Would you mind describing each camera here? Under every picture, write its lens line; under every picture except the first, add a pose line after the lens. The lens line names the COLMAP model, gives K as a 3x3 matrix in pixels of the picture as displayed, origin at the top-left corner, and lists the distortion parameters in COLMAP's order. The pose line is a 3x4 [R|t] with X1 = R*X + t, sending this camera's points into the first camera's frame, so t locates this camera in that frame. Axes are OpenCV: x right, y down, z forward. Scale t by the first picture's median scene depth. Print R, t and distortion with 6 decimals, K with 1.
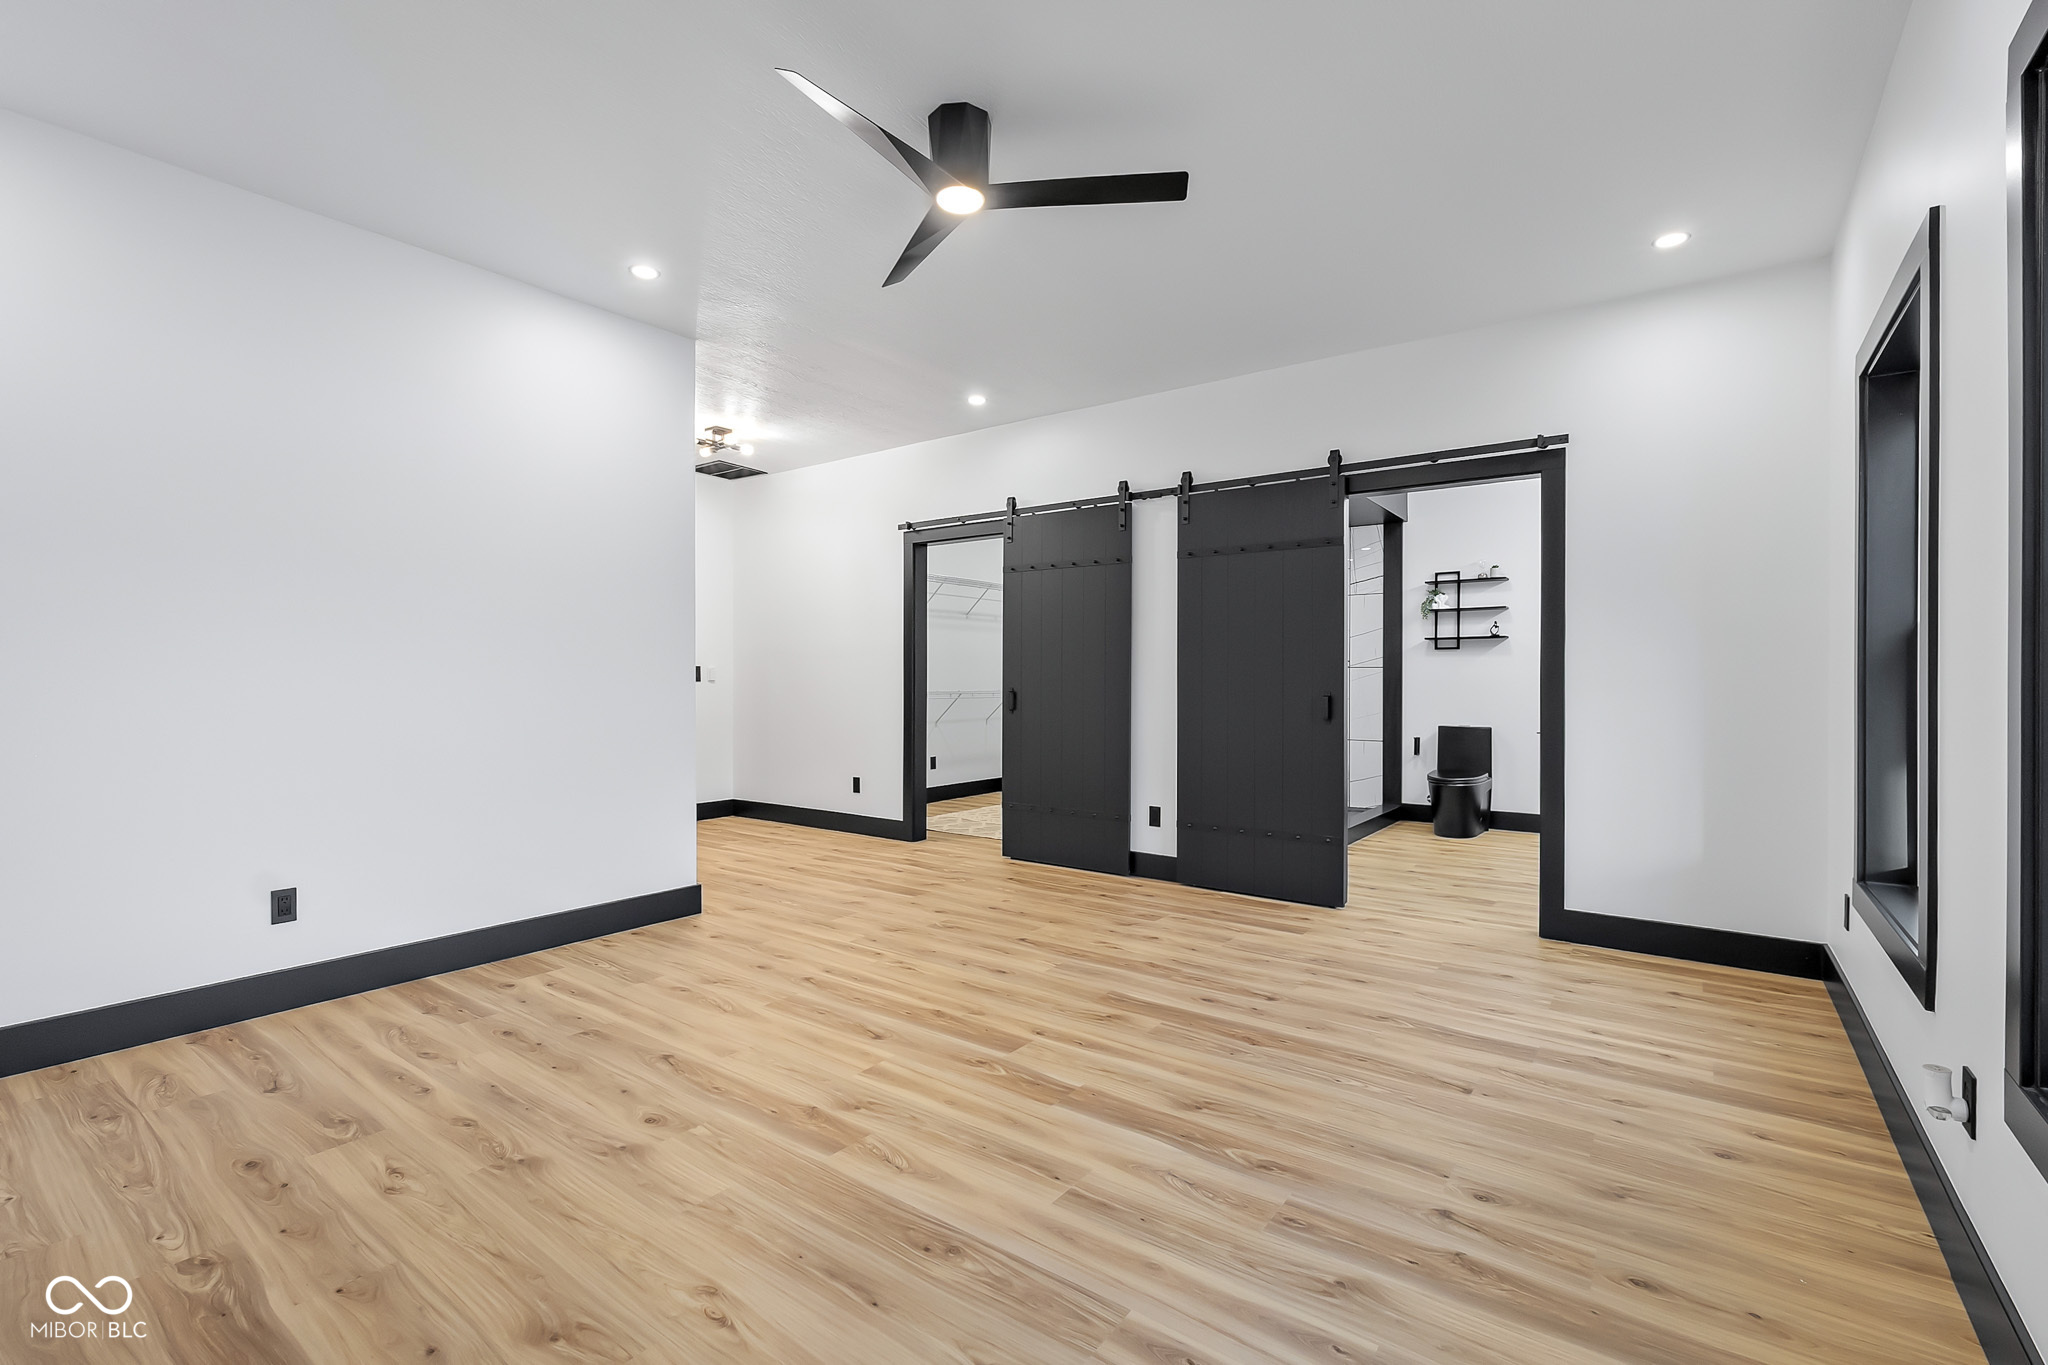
lens RADIAL K [[907.9, 0, 1024.0], [0, 907.9, 682.5], [0, 0, 1]] dist [0.000054, 0.000040]
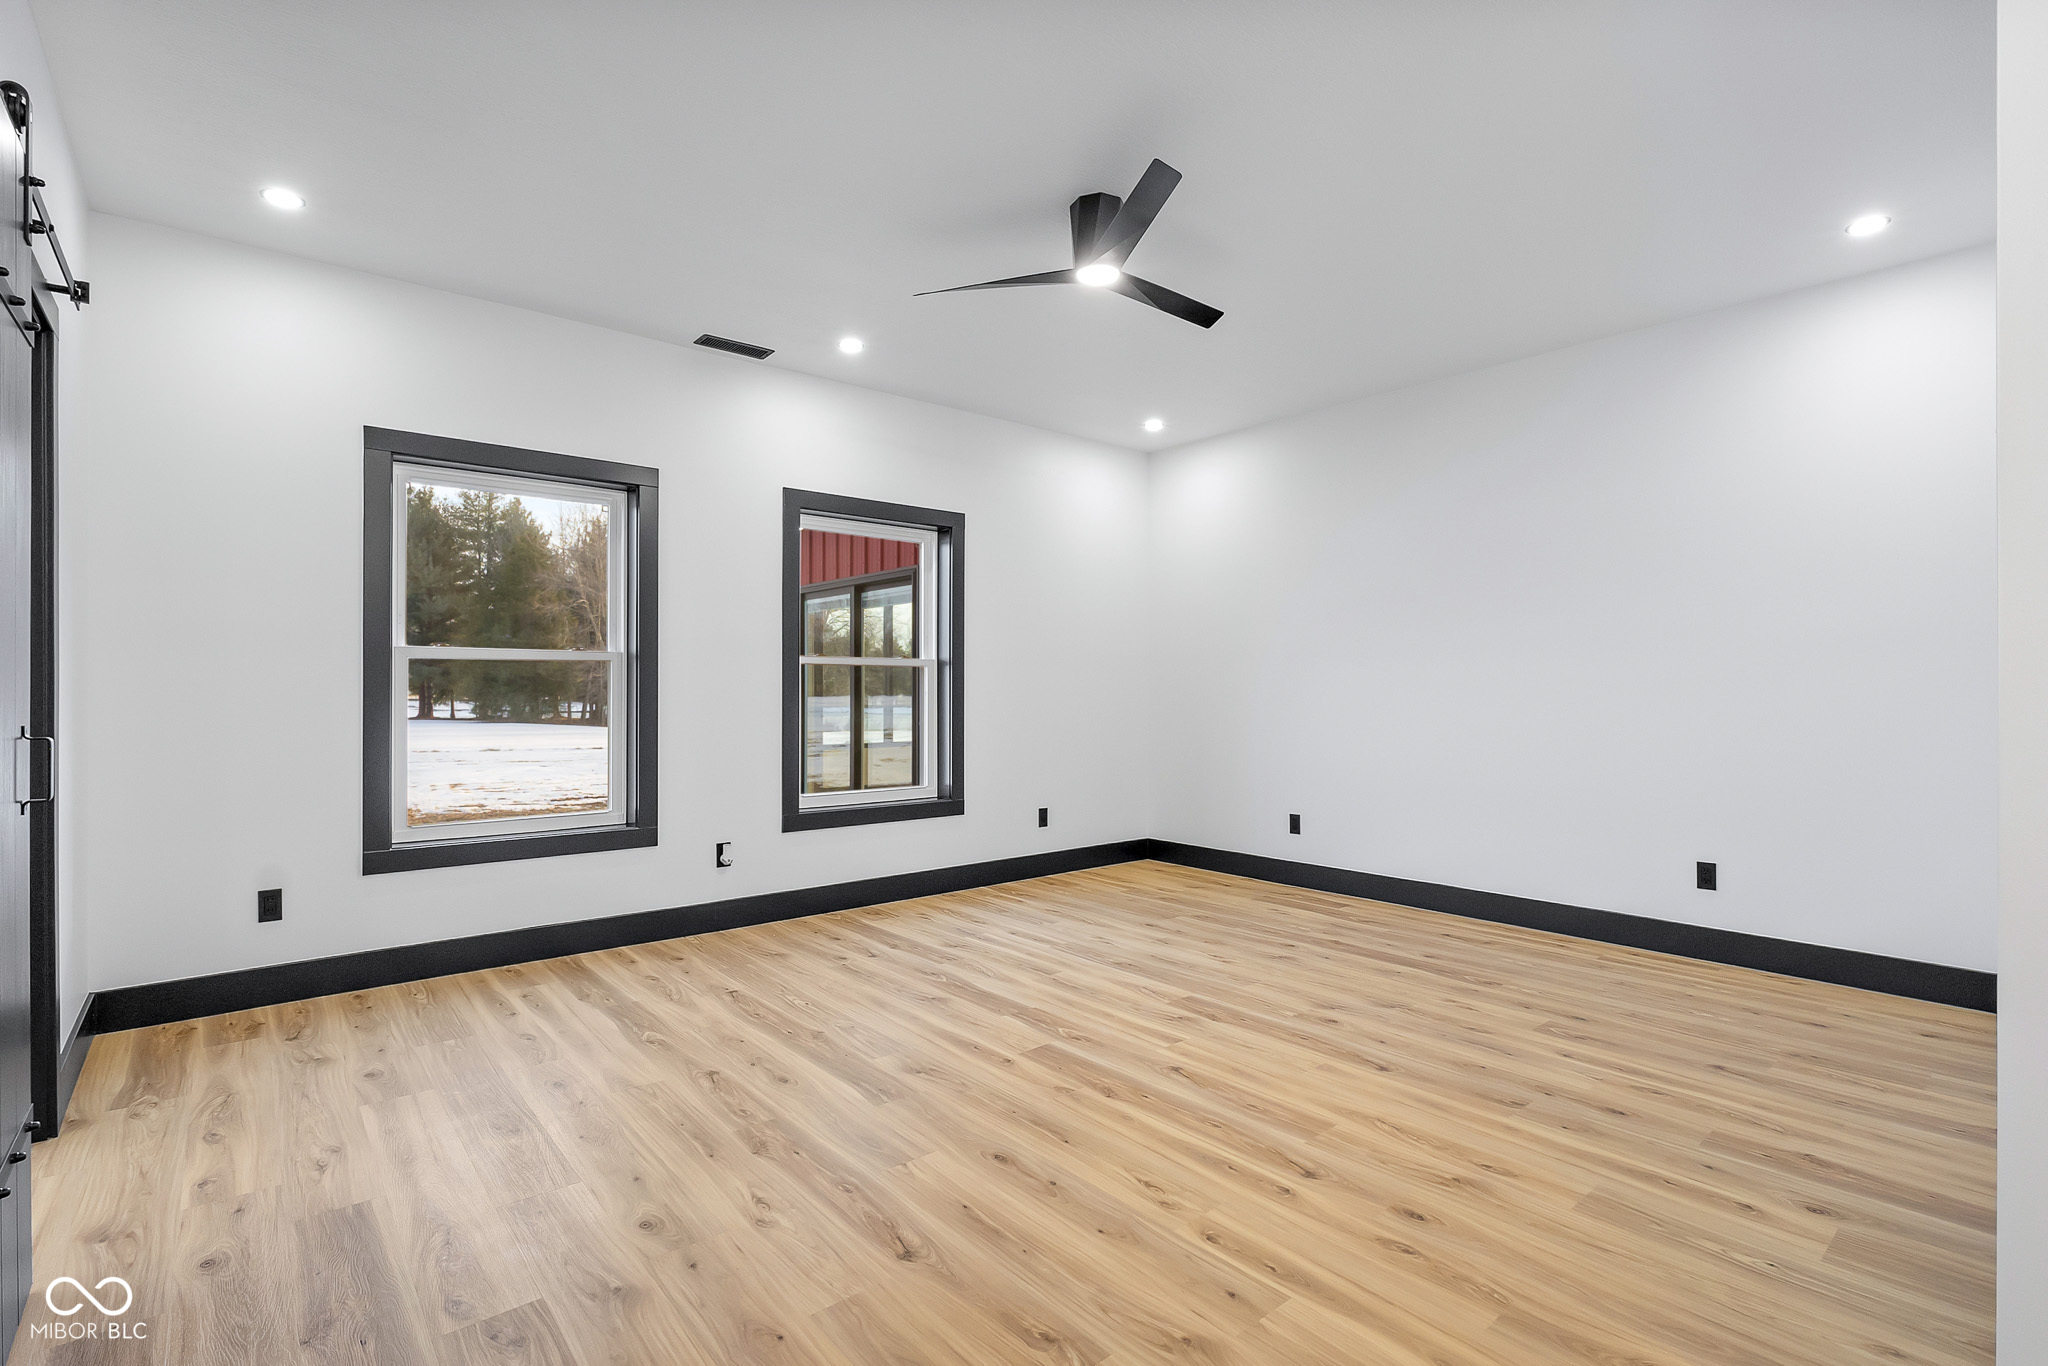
lens RADIAL K [[954.0, 0, 1024.0], [0, 954.0, 683.0], [0, 0, 1]] dist [0.000133, -0.000033]
pose [[-0.972867, -0.002074, 0.231355, -0.241793], [-0.002584, 0.999995, -0.001904, -0.011815], [-0.231349, -0.002450, -0.972868, 2.056165]]
